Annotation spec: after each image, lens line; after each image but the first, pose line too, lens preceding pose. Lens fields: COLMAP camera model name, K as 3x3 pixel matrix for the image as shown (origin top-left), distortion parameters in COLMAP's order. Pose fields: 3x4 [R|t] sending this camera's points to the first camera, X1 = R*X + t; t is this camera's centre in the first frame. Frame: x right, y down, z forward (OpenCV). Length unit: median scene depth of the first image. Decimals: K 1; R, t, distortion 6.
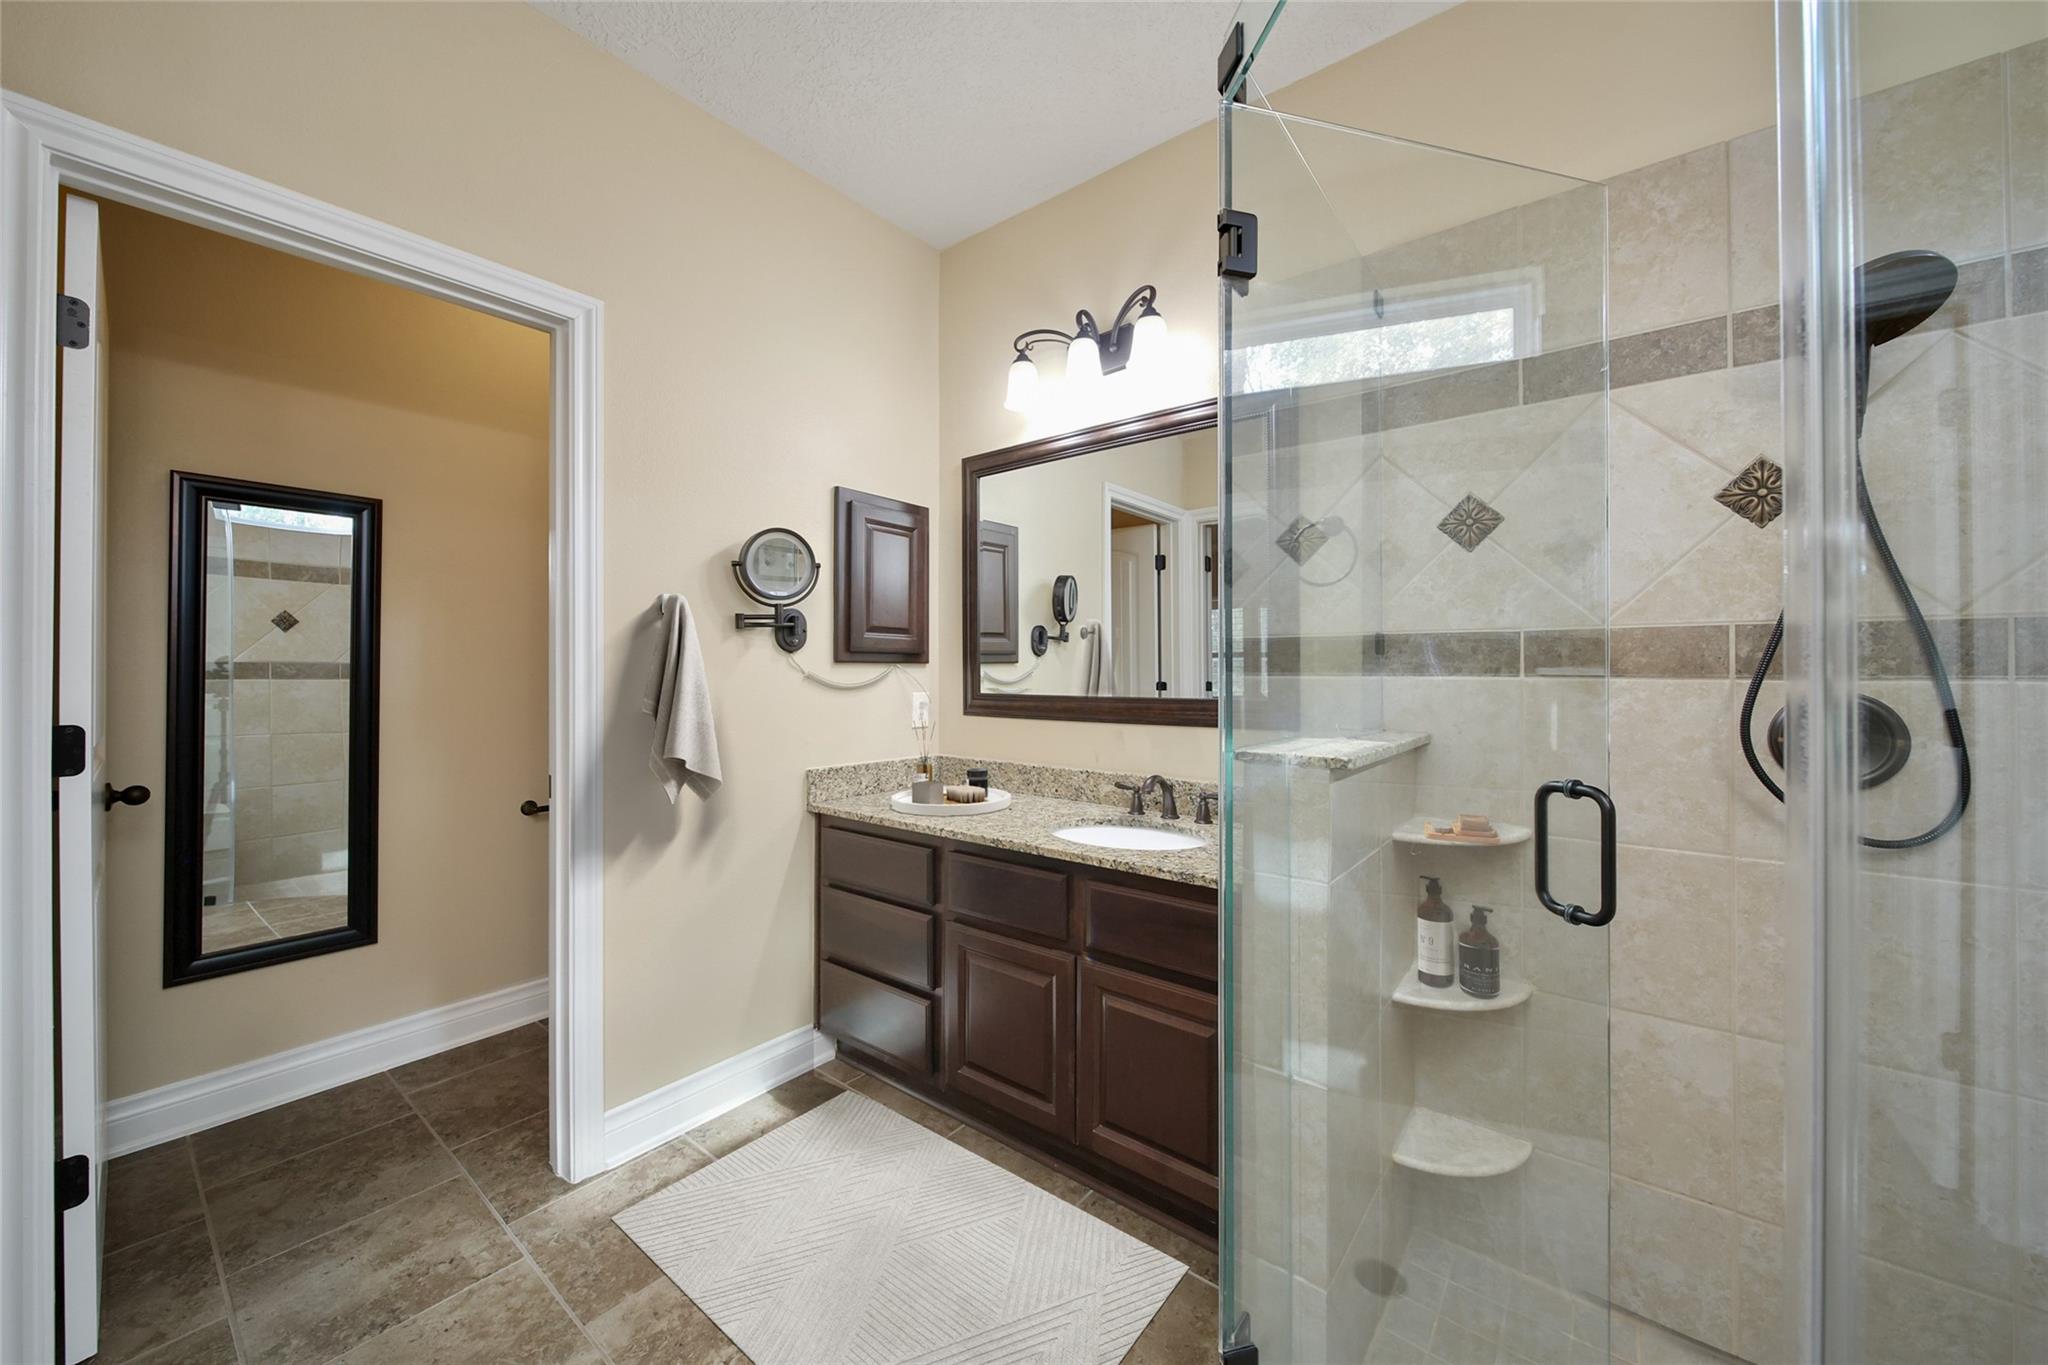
lens RADIAL K [[761.4, 0, 1000.0], [0, 761.4, 653.2], [0, 0, 1]] dist [-0.005379, -0.000072]
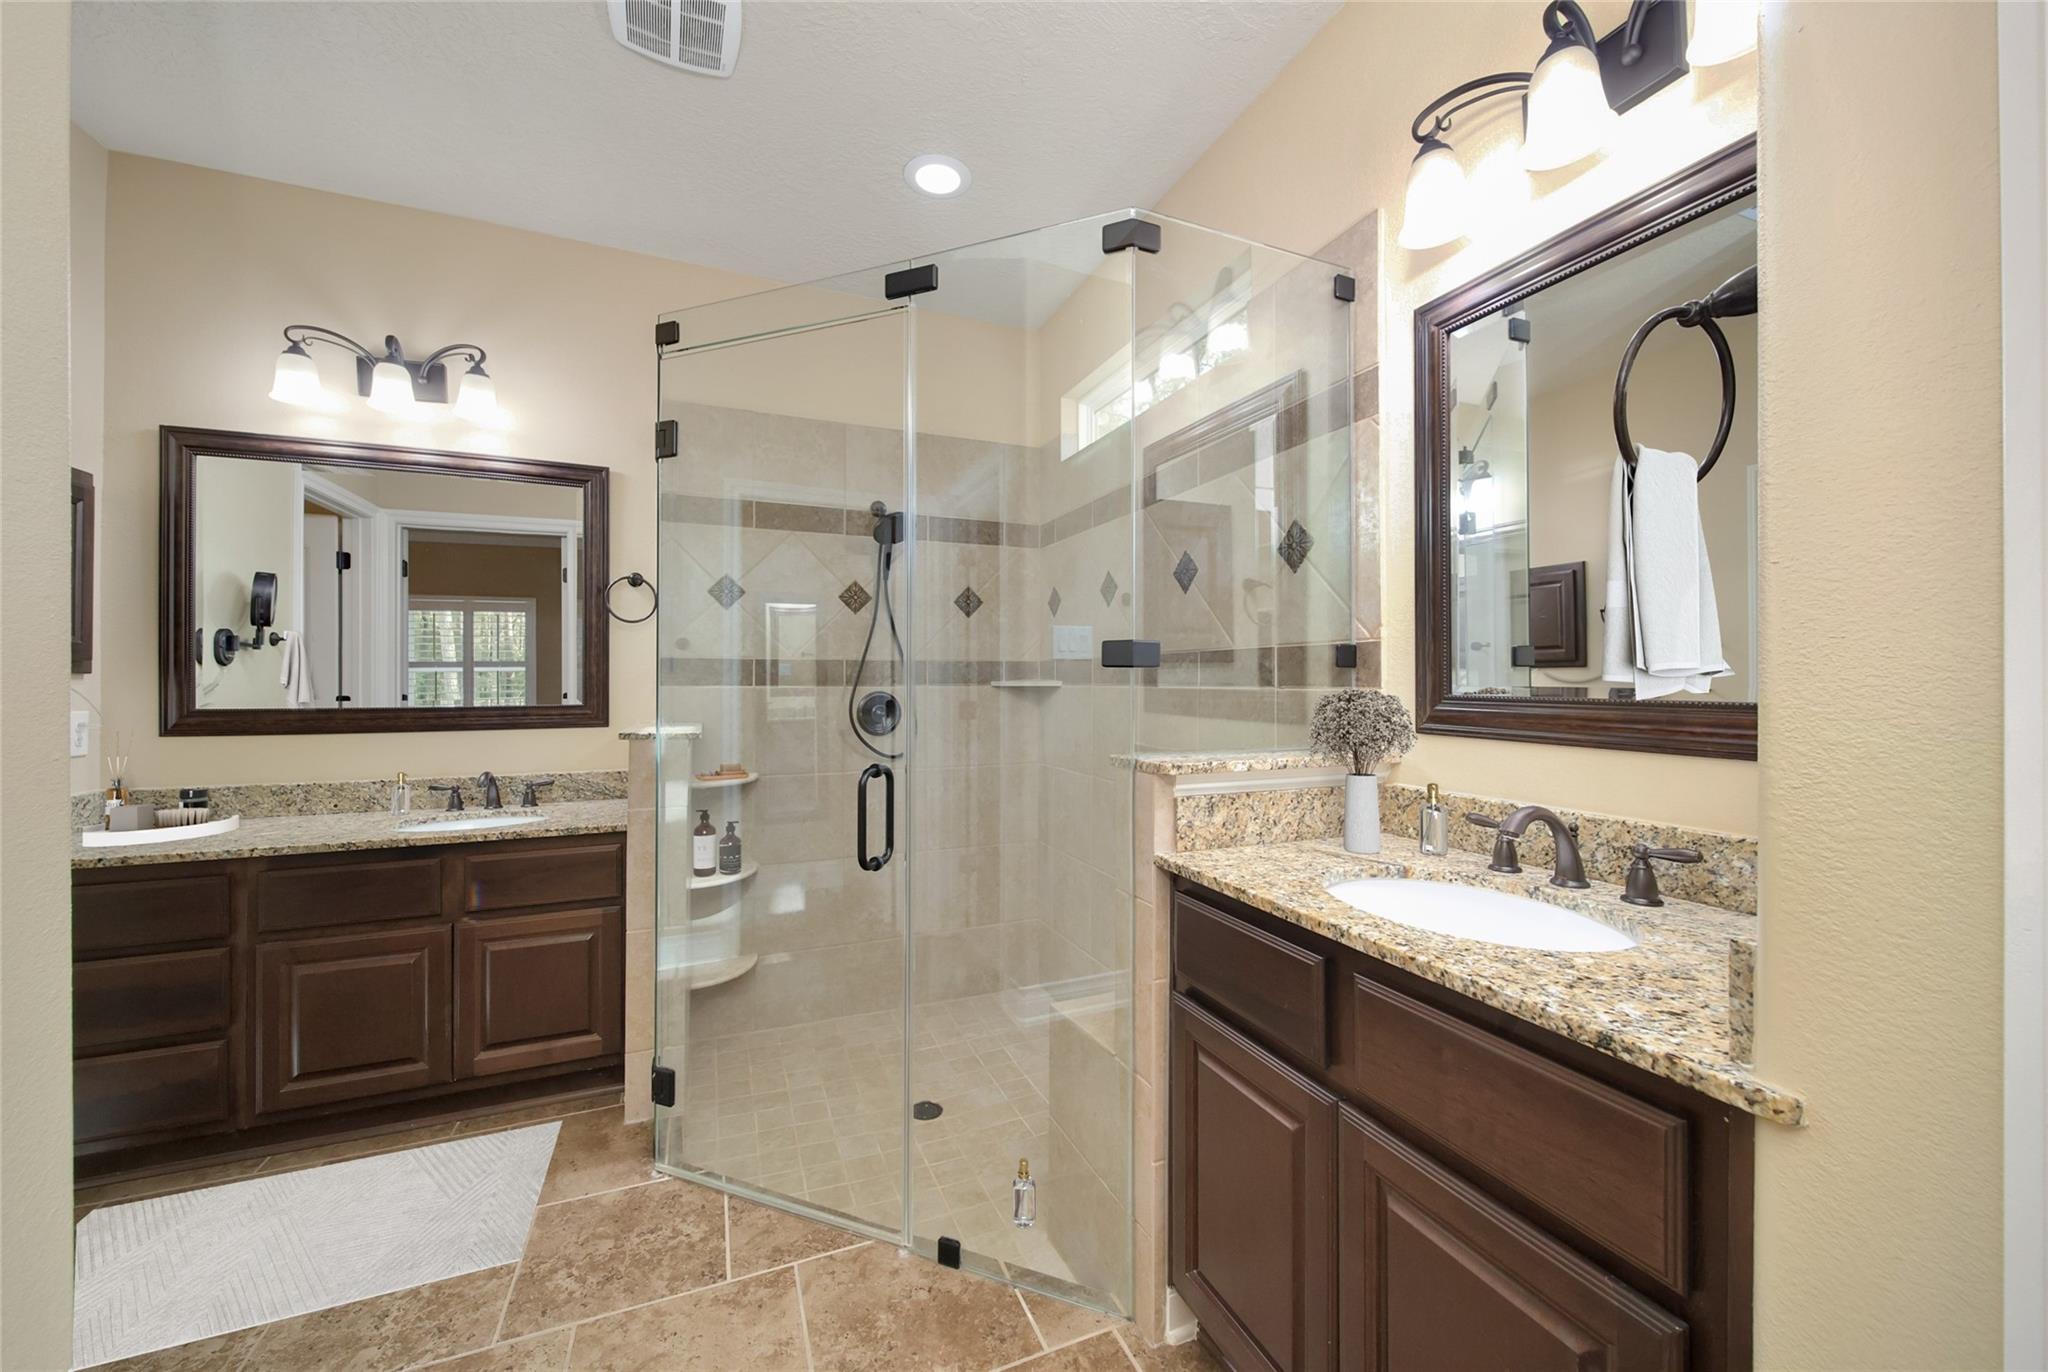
lens RADIAL K [[761.4, 0, 1022.5], [0, 761.4, 674.0], [0, 0, 1]] dist [-0.005379, -0.000072]
pose [[0.456040, -0.000859, 0.889959, -0.417863], [-0.018844, 0.999766, 0.010621, -0.016546], [-0.889760, -0.021614, 0.455917, -0.246110]]
